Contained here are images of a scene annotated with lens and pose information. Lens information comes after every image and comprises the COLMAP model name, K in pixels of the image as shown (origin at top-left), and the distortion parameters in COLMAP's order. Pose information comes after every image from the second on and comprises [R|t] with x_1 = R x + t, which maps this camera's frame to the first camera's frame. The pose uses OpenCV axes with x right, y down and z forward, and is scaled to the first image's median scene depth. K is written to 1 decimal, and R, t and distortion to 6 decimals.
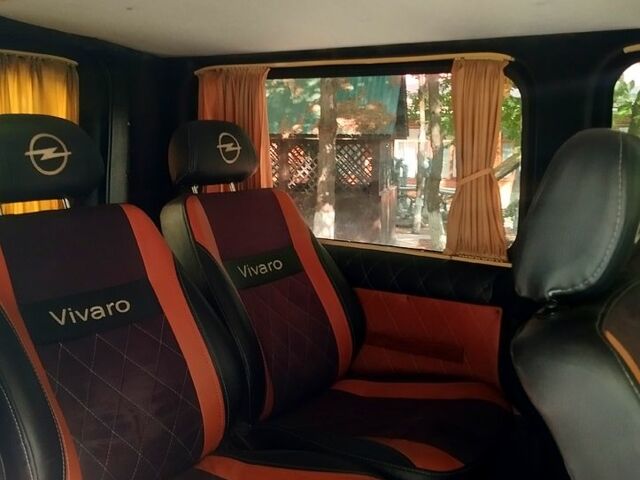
lens RADIAL K [[698.4, 0, 320.3], [0, 698.4, 245.3], [0, 0, 1]] dist [0.083257, -0.177212]
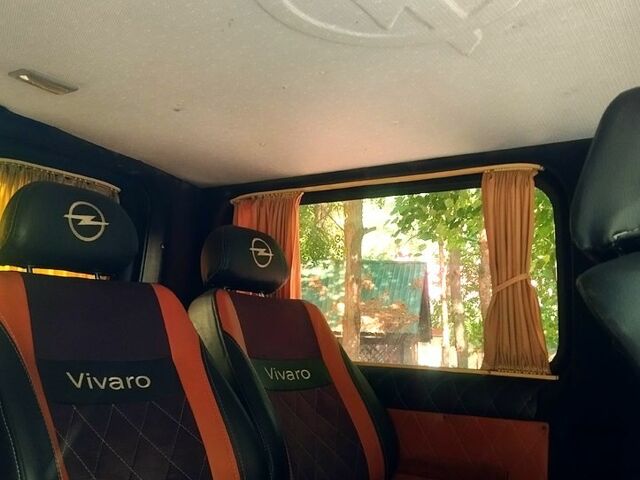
lens RADIAL K [[698.4, 0, 320.3], [0, 698.4, 245.3], [0, 0, 1]] dist [0.083257, -0.177212]
pose [[0.999277, 0.016583, -0.034220, -0.011486], [-0.025981, 0.954846, -0.295963, 0.143708], [0.027766, 0.296638, 0.954586, 0.042135]]
